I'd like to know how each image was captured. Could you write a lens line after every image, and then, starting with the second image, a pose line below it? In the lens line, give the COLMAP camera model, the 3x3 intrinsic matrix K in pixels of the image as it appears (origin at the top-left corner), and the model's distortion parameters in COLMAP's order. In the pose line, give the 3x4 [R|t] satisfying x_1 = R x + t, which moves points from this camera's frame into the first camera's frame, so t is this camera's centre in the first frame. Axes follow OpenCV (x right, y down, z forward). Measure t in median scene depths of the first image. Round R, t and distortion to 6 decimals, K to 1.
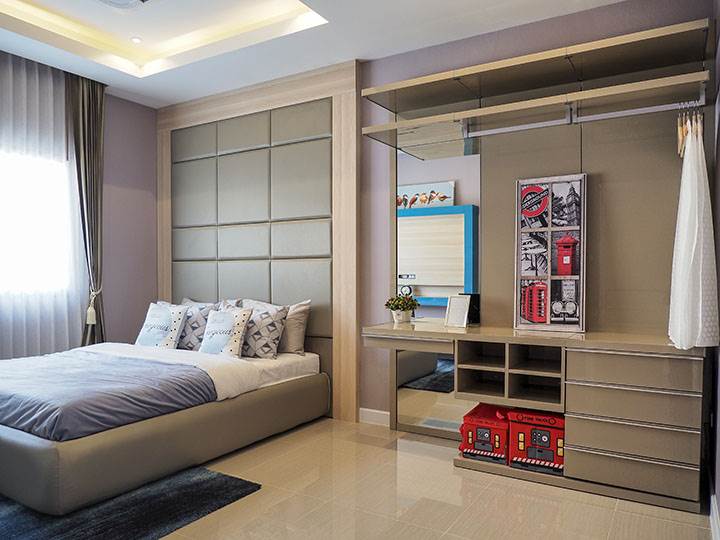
lens RADIAL K [[543.6, 0, 359.8], [0, 543.6, 282.3], [0, 0, 1]] dist [-0.008565, -0.002061]
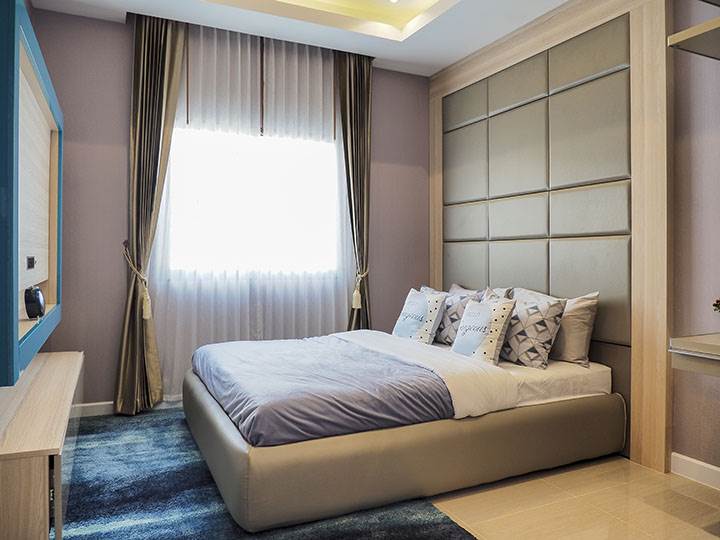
lens RADIAL K [[547.7, 0, 363.3], [0, 547.7, 254.8], [0, 0, 1]] dist [-0.029998, 0.000008]
pose [[0.841676, 0.003577, -0.539971, 0.039375], [-0.014488, 0.999768, -0.015960, -0.002049], [0.539788, 0.021256, 0.841532, 0.207195]]
